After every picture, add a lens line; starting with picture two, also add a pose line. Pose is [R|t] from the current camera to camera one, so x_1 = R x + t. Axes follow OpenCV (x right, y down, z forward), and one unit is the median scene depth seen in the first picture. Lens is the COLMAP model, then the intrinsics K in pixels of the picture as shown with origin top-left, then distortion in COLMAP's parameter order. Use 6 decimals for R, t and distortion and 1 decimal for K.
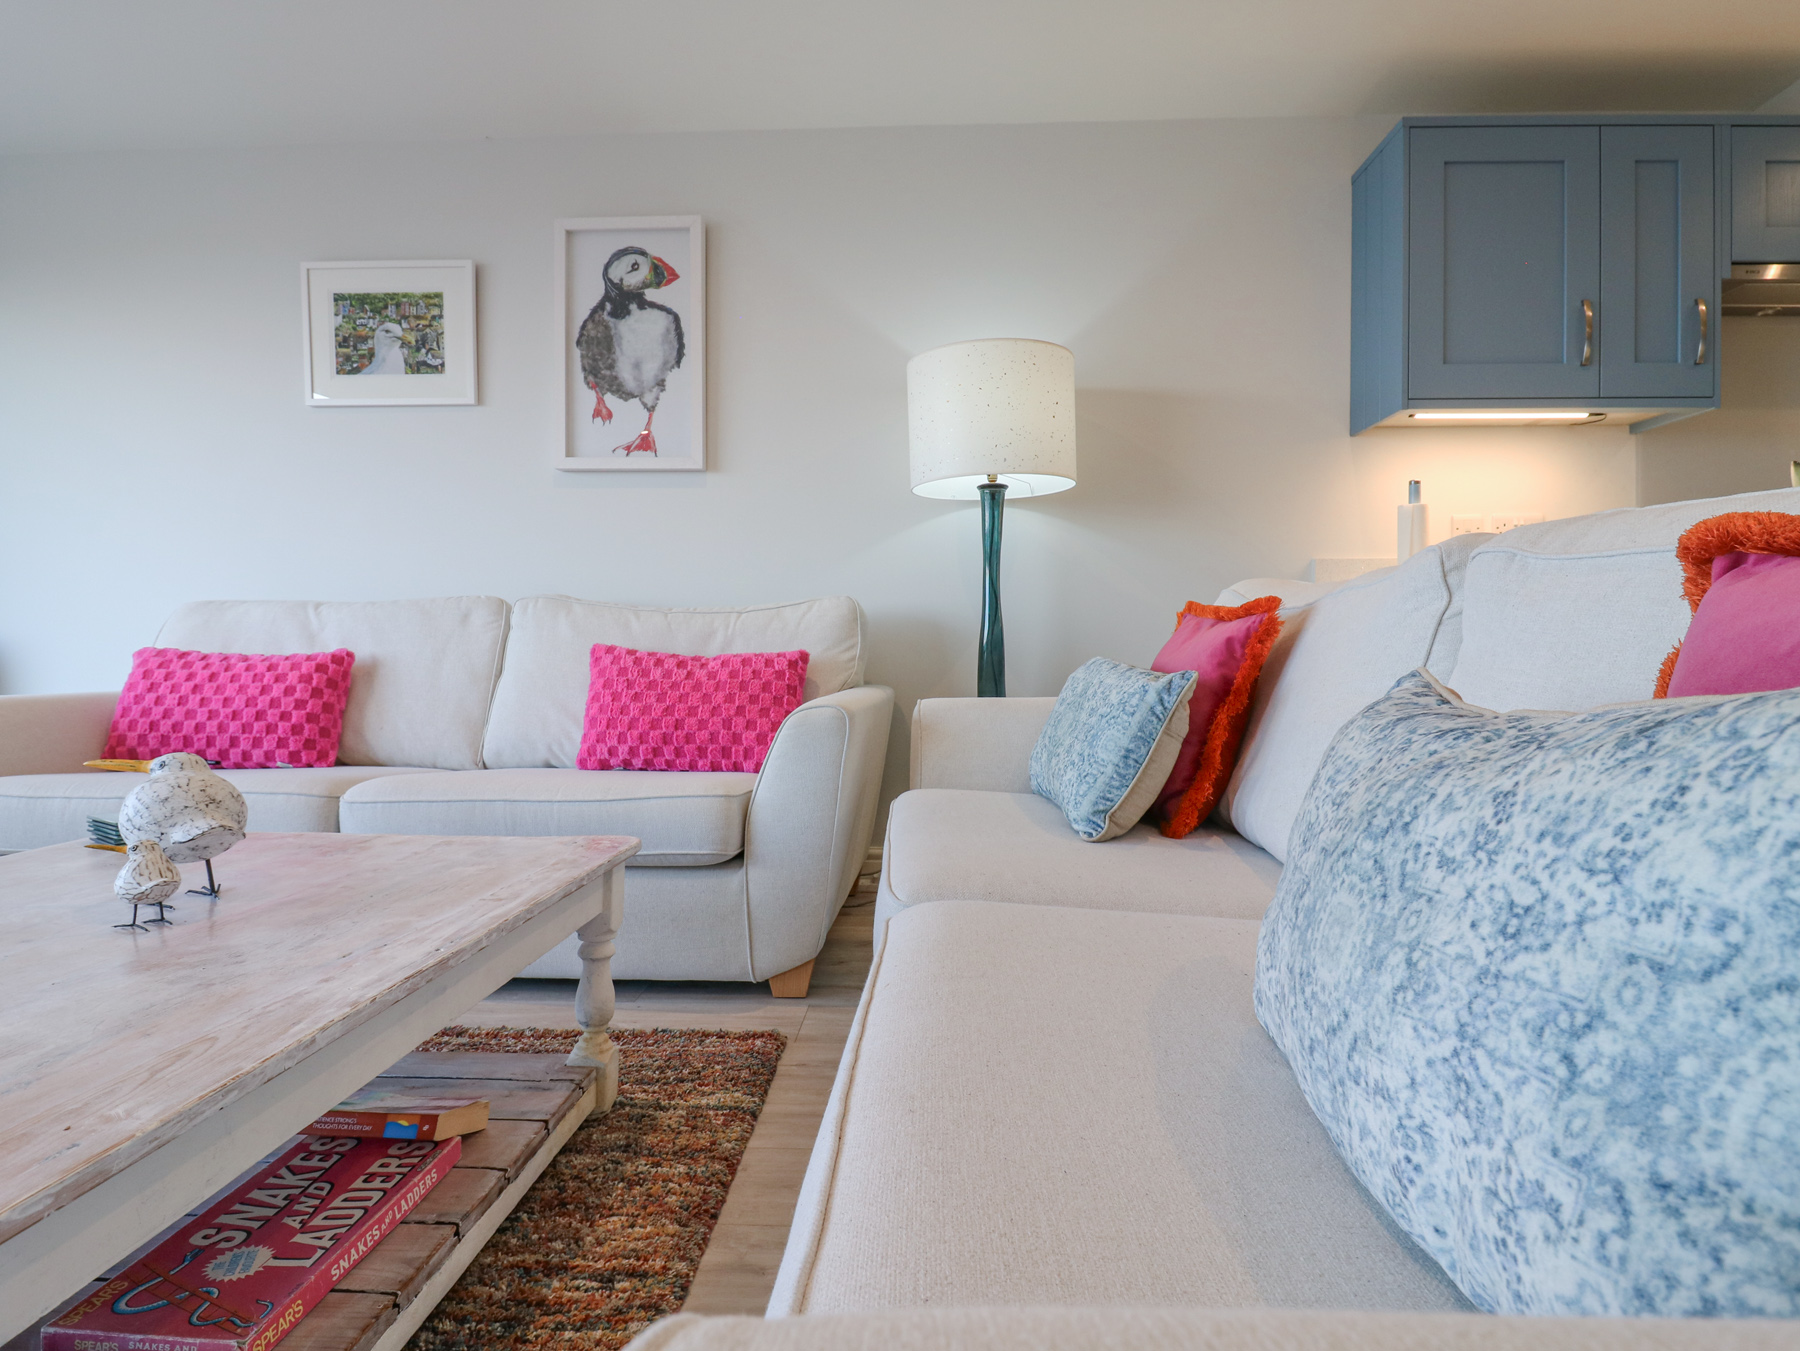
lens RADIAL K [[932.2, 0, 899.9], [0, 932.2, 678.7], [0, 0, 1]] dist [-0.001791, -0.009952]
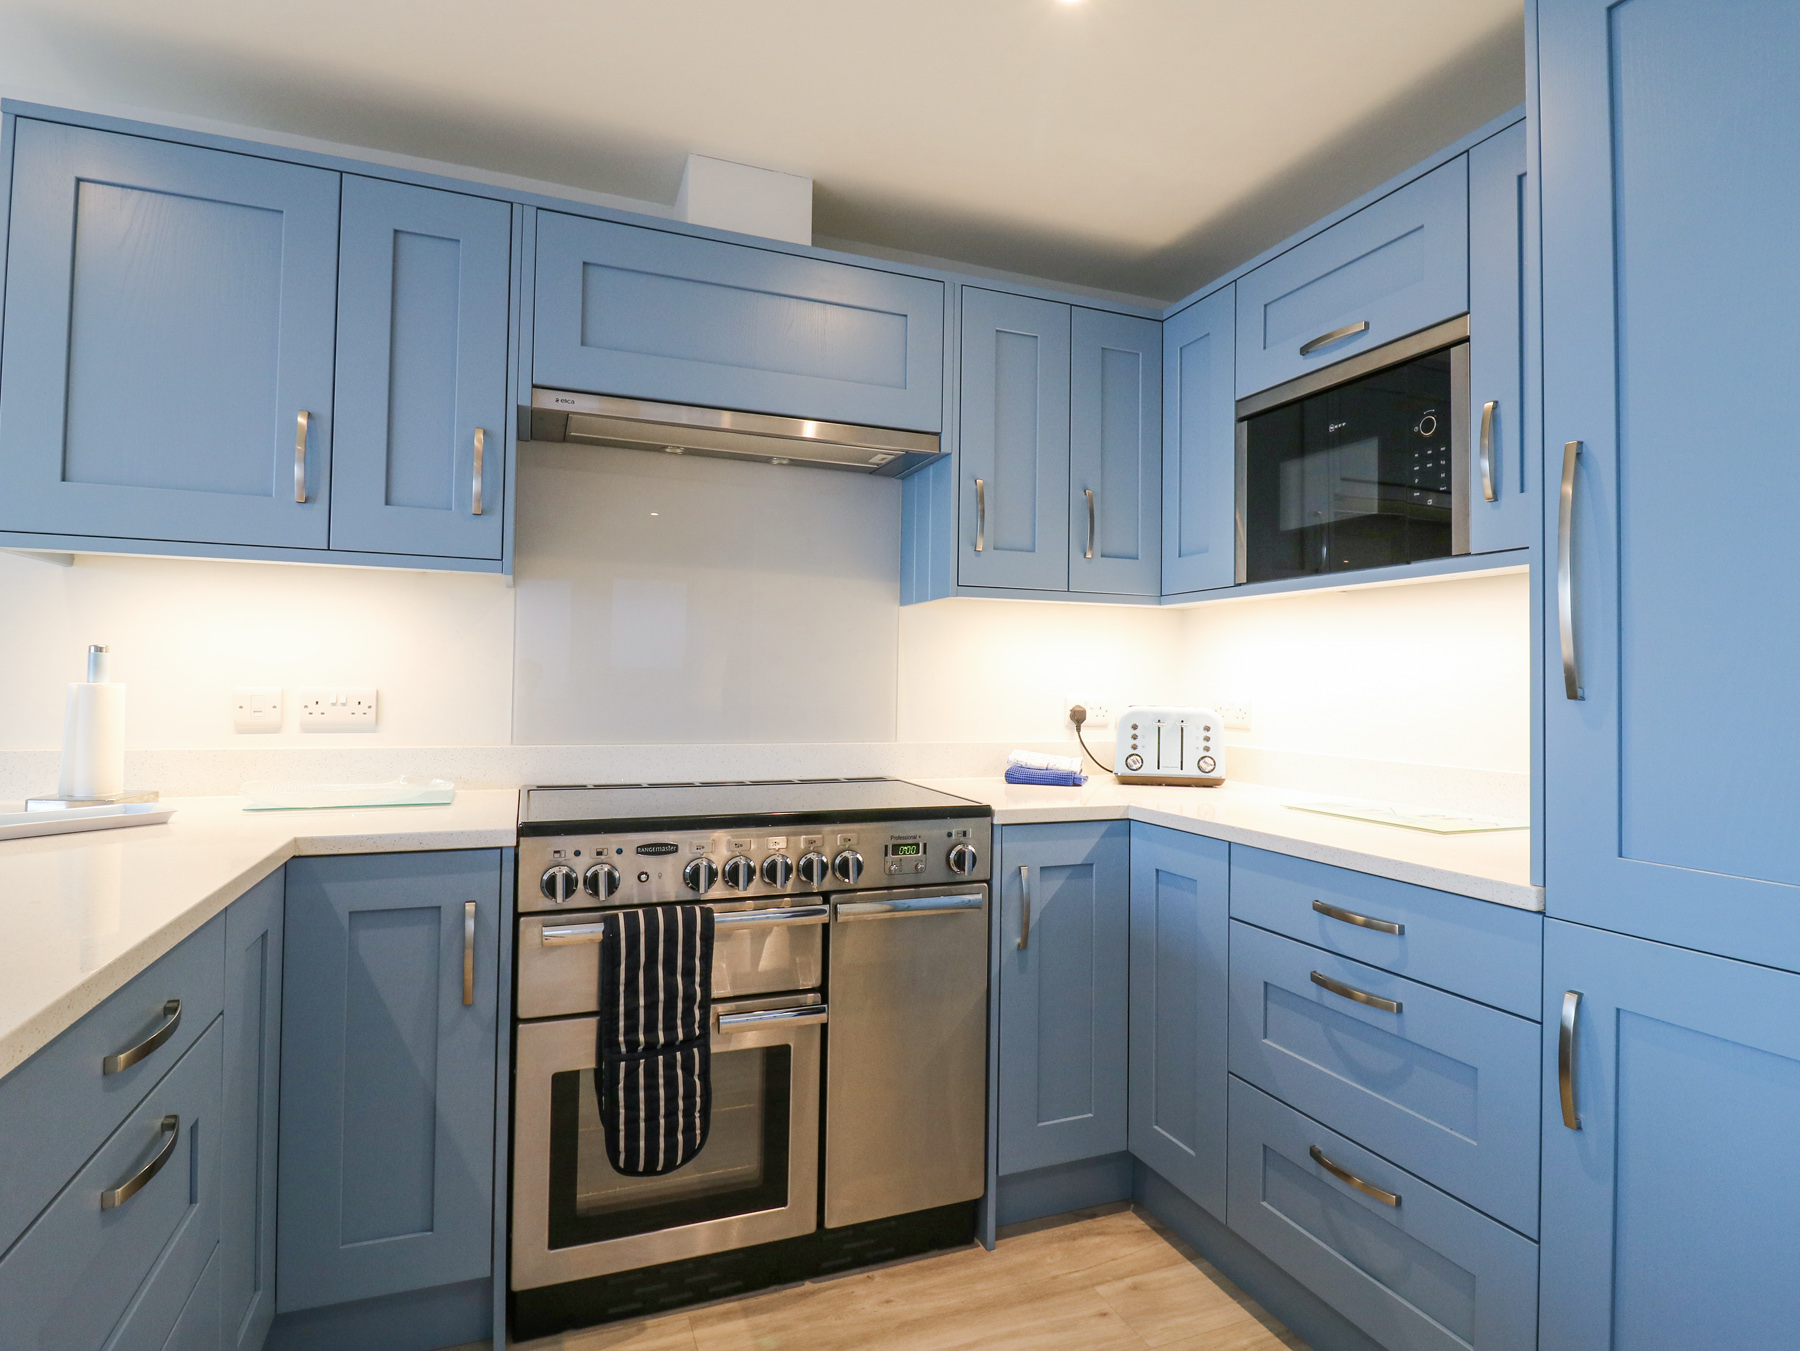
lens RADIAL K [[932.2, 0, 899.3], [0, 932.2, 668.2], [0, 0, 1]] dist [-0.001791, -0.009952]
pose [[0.909645, 0.023720, 0.414709, 0.788958], [-0.007750, 0.999164, -0.040150, -0.172316], [-0.415315, 0.033309, 0.909068, 0.162767]]
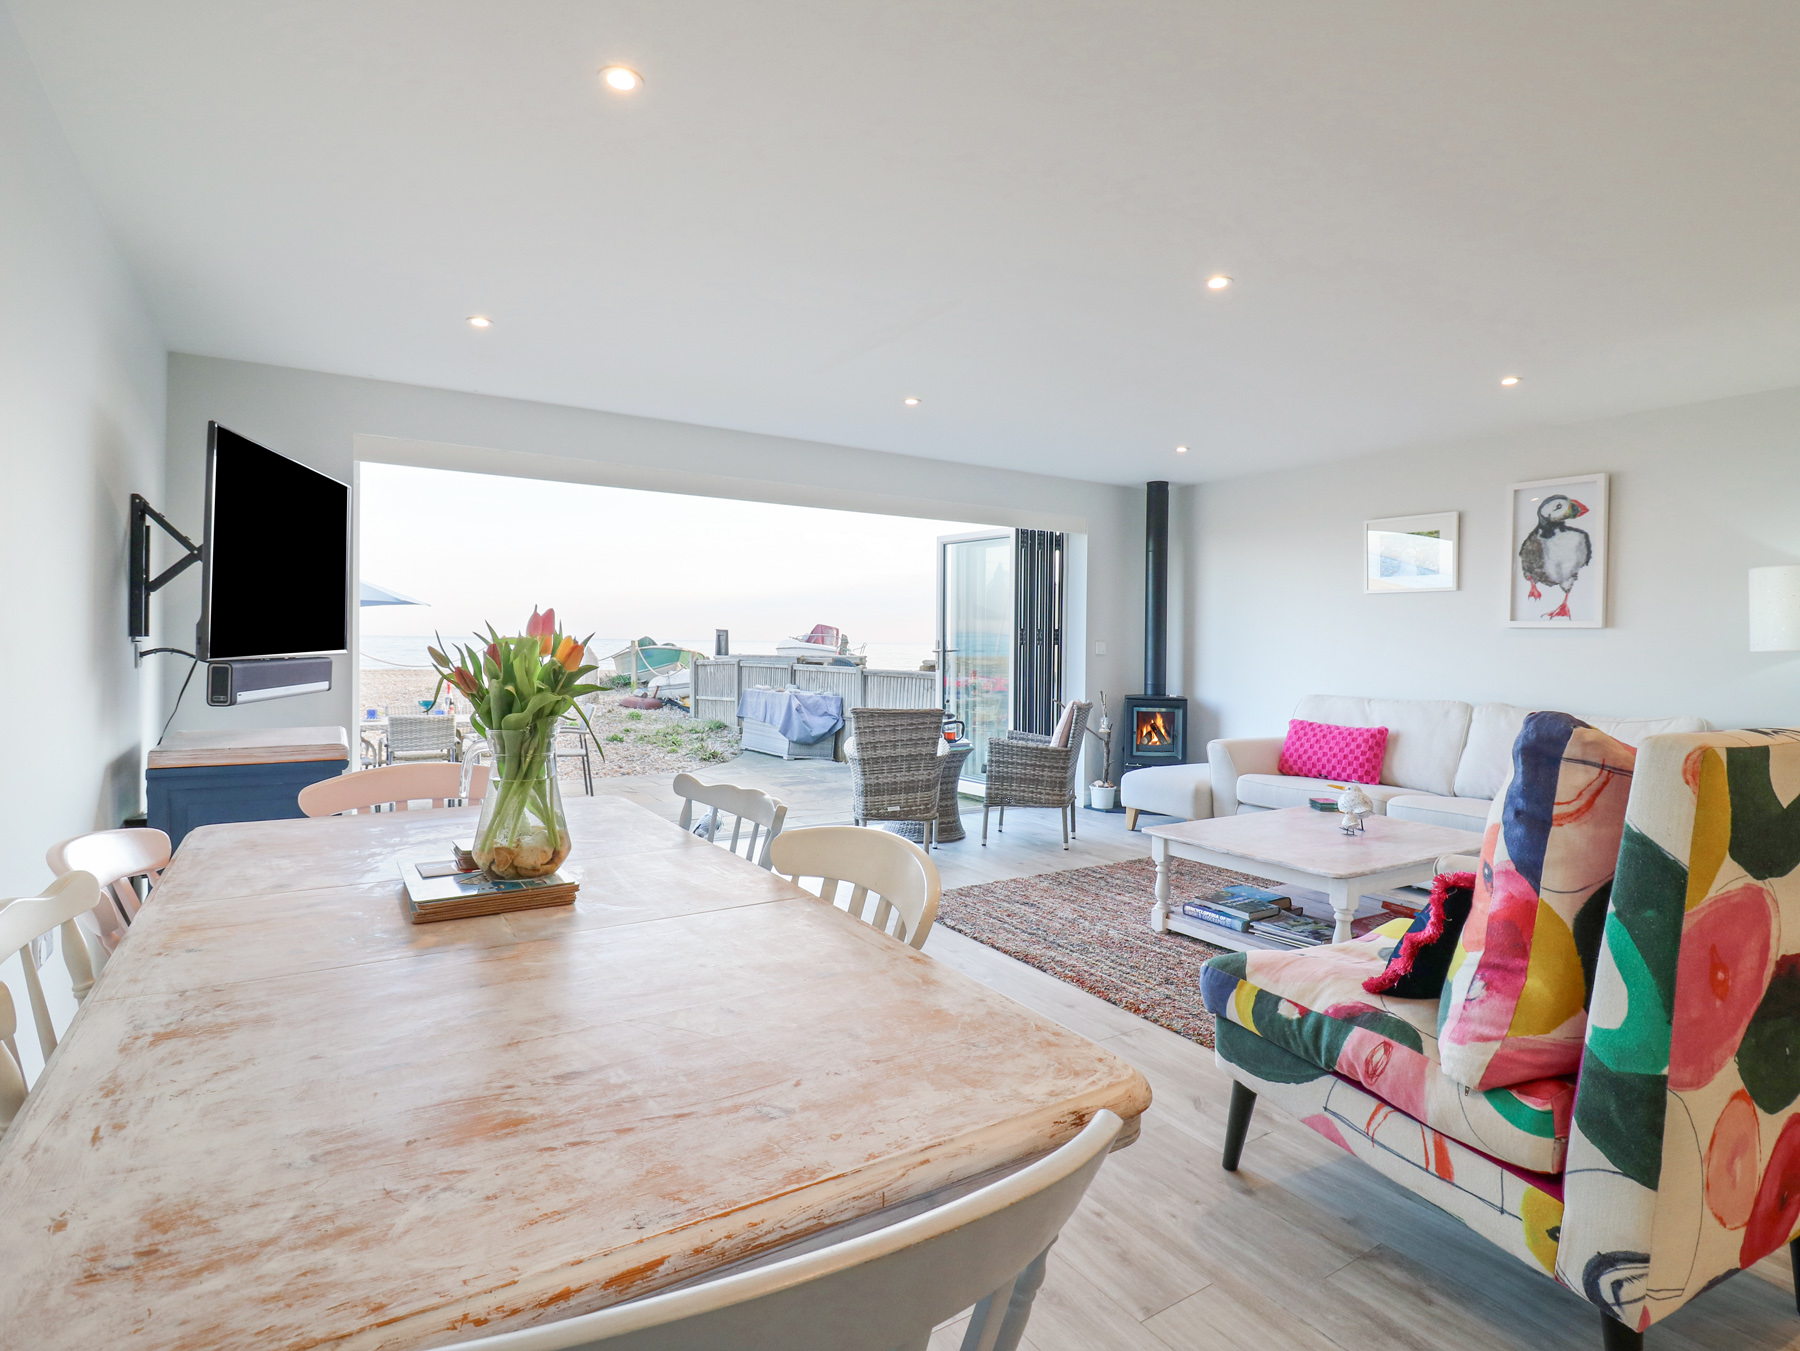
lens RADIAL K [[932.2, 0, 911.9], [0, 932.2, 653.6], [0, 0, 1]] dist [-0.001791, -0.009952]
pose [[0.576423, 0.018093, -0.816951, 0.445567], [-0.035842, 0.999353, -0.003156, -0.142233], [0.816365, 0.031100, 0.576698, -0.972843]]
